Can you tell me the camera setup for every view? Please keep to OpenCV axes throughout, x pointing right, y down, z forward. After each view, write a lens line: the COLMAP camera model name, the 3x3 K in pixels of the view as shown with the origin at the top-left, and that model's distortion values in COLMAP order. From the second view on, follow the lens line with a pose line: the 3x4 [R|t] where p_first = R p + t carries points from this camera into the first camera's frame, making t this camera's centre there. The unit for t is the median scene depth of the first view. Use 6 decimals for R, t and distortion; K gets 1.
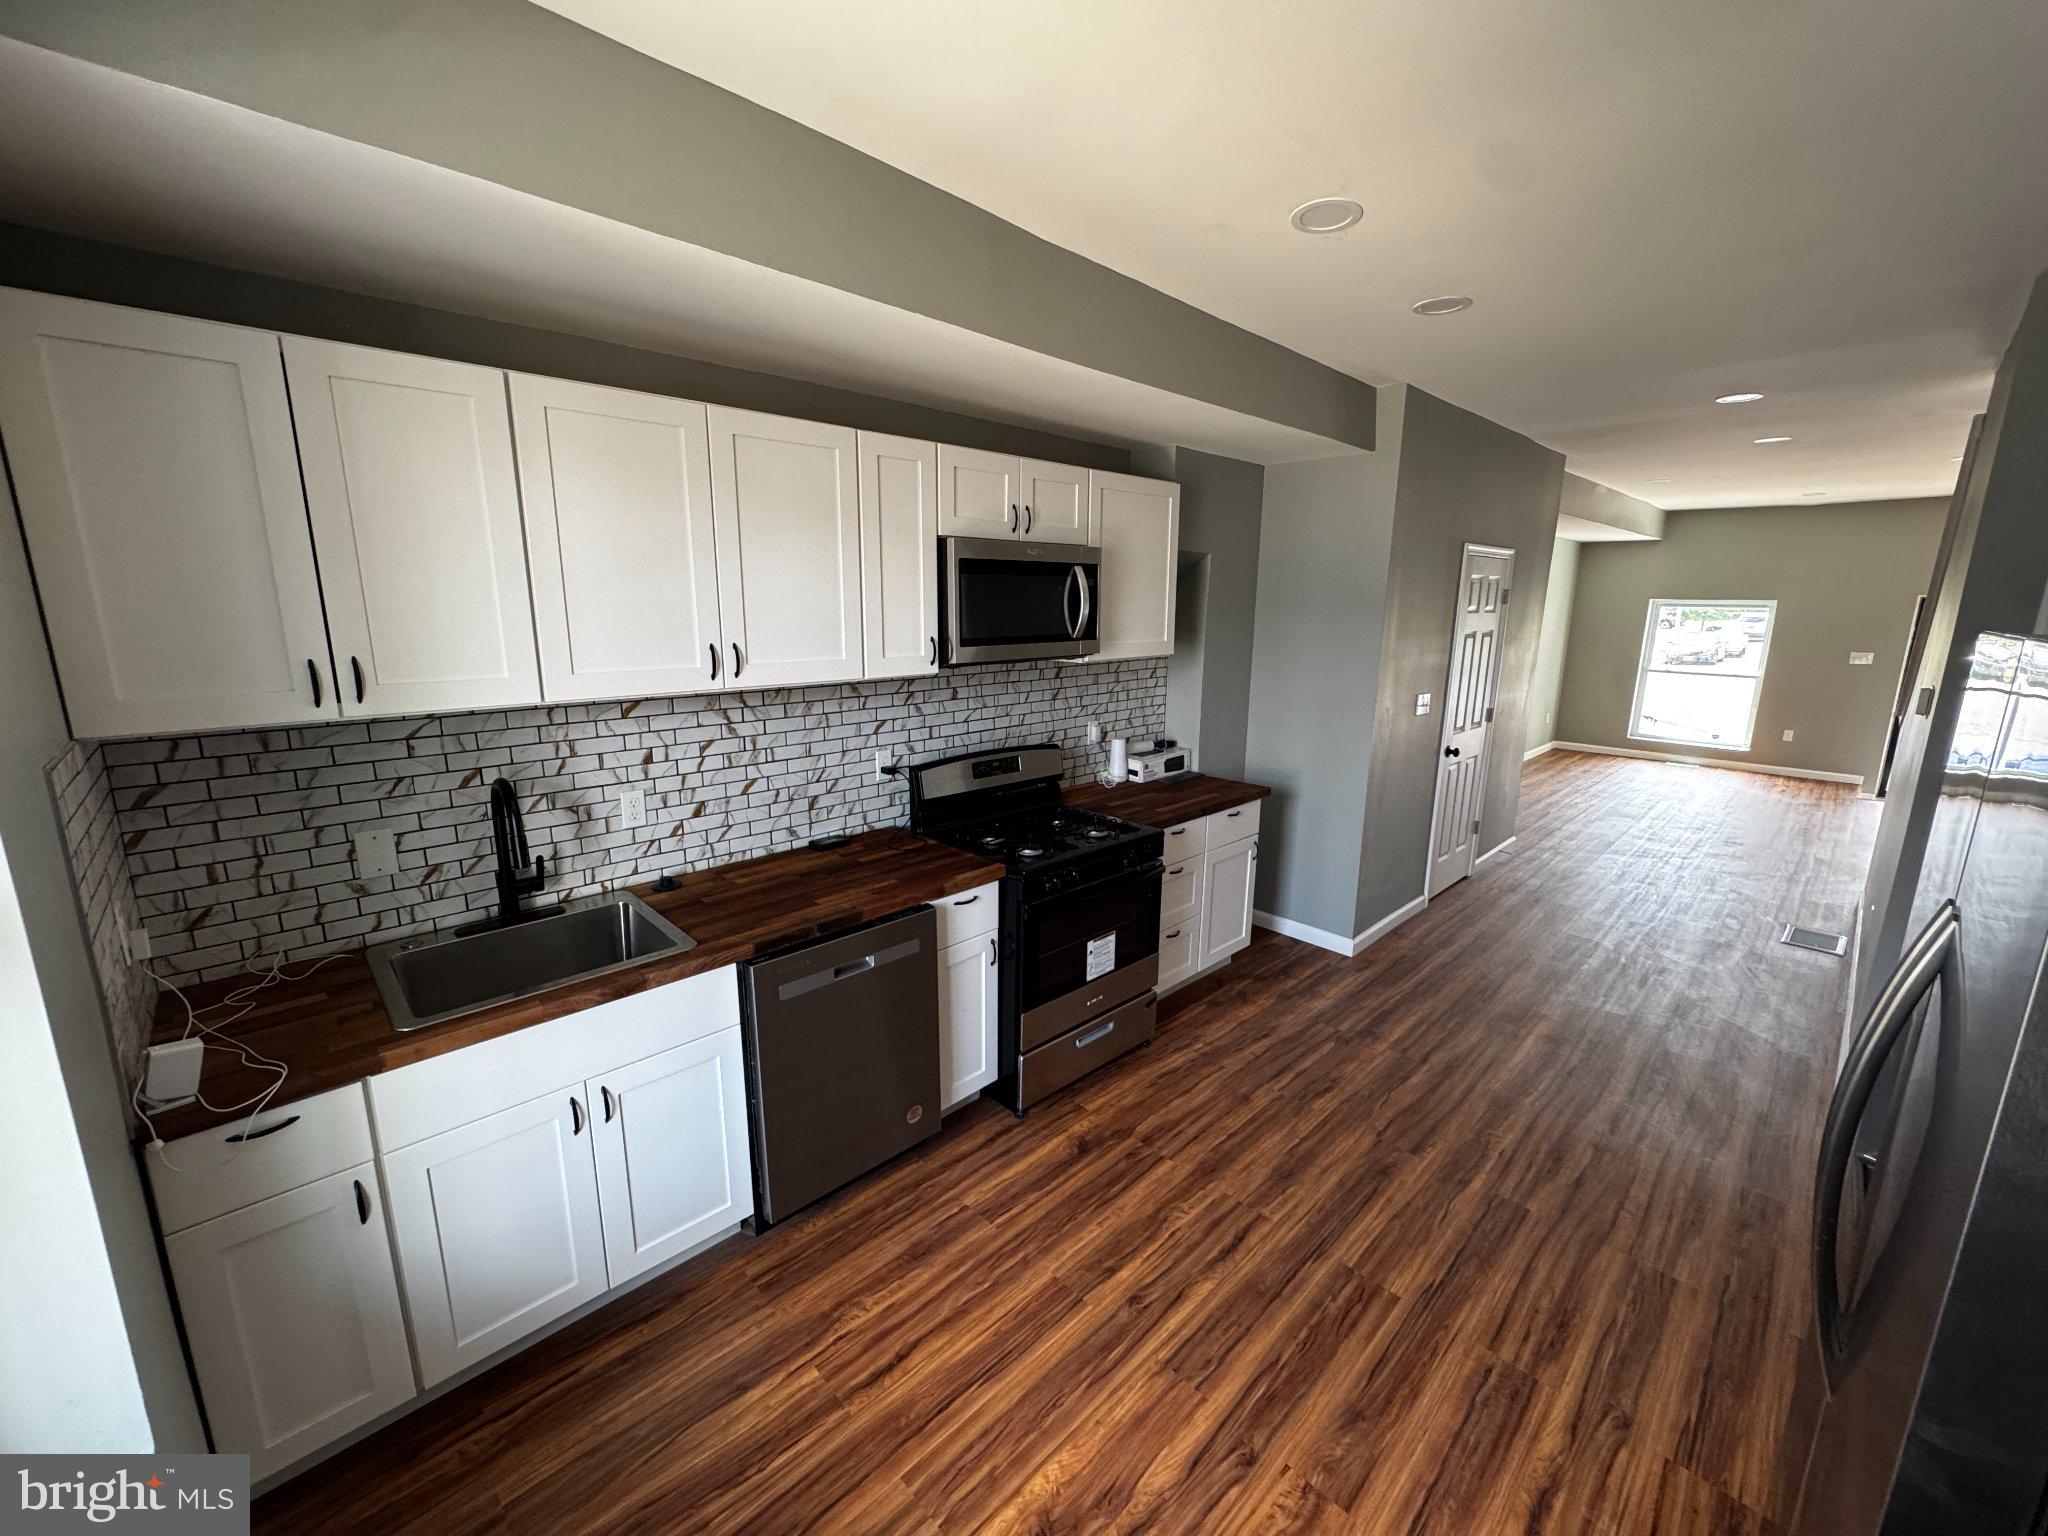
lens RADIAL K [[814.4, 0, 1024.0], [0, 814.4, 768.0], [0, 0, 1]] dist [-0.001359, -0.000424]
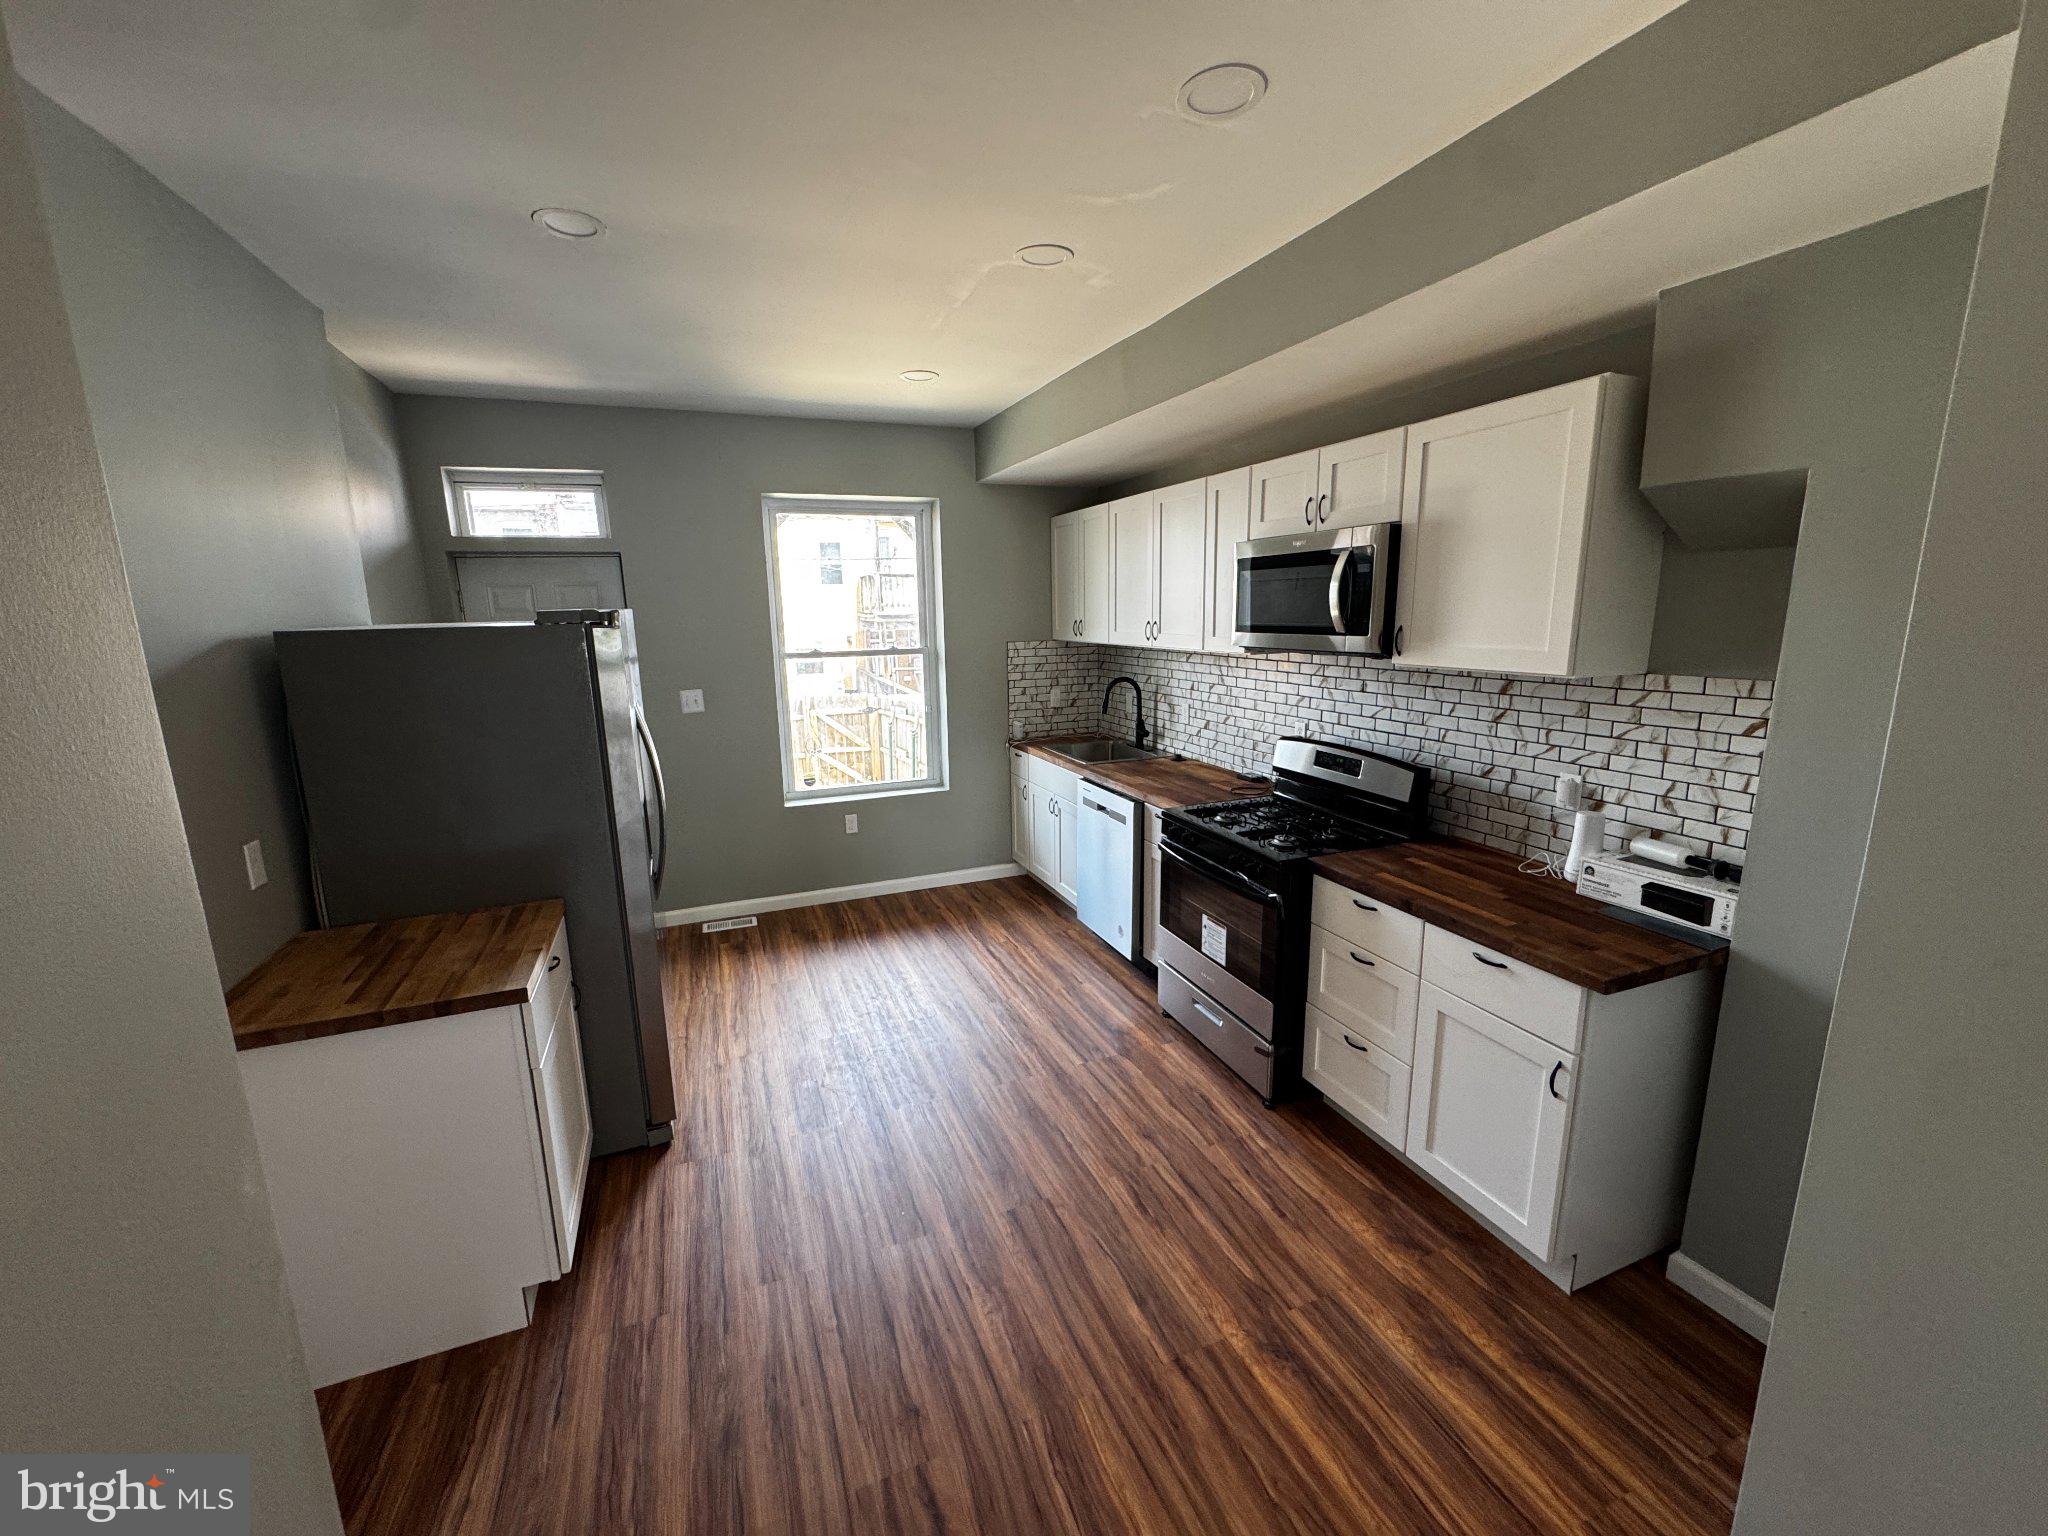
lens RADIAL K [[816.1, 0, 1024.0], [0, 816.1, 768.0], [0, 0, 1]] dist [-0.002637, -0.000589]
pose [[-0.376285, 0.180840, -0.908684, 1.197548], [-0.176206, 0.948898, 0.261810, -0.222524], [0.909594, 0.258630, -0.325192, 1.180073]]
